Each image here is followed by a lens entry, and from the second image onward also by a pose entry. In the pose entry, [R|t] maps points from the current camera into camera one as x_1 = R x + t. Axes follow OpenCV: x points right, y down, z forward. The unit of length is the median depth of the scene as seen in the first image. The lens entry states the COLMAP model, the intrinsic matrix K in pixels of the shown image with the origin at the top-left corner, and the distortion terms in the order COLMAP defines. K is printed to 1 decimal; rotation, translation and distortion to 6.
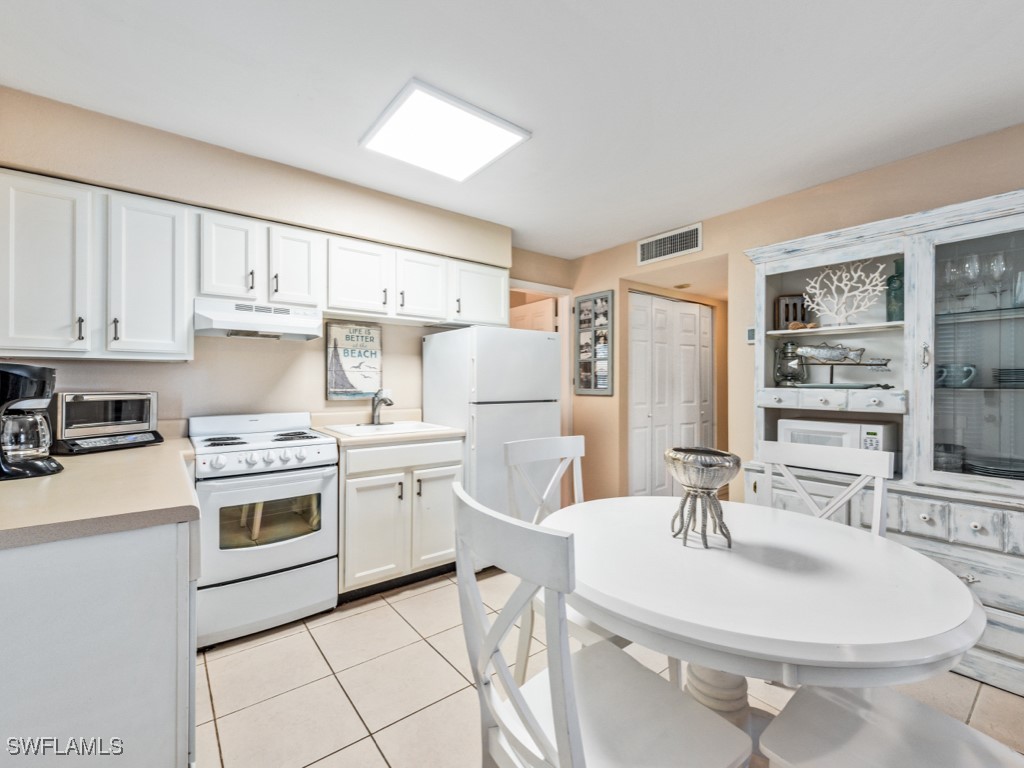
lens RADIAL K [[445.8, 0, 510.6], [0, 445.8, 382.3], [0, 0, 1]] dist [0.001980, -0.000011]
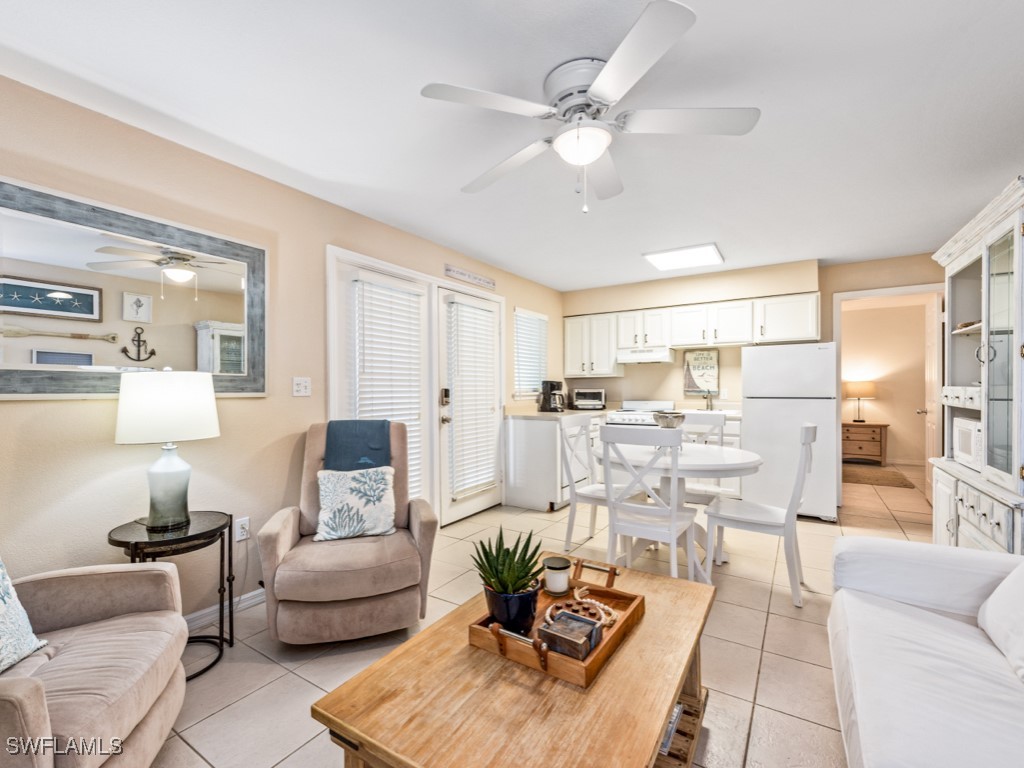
lens RADIAL K [[445.8, 0, 513.1], [0, 445.8, 388.0], [0, 0, 1]] dist [0.001980, -0.000011]
pose [[0.322704, -0.005509, -0.946484, 1.072368], [0.006562, 0.999972, -0.003583, 0.013928], [0.946477, -0.005055, 0.322732, -0.236340]]
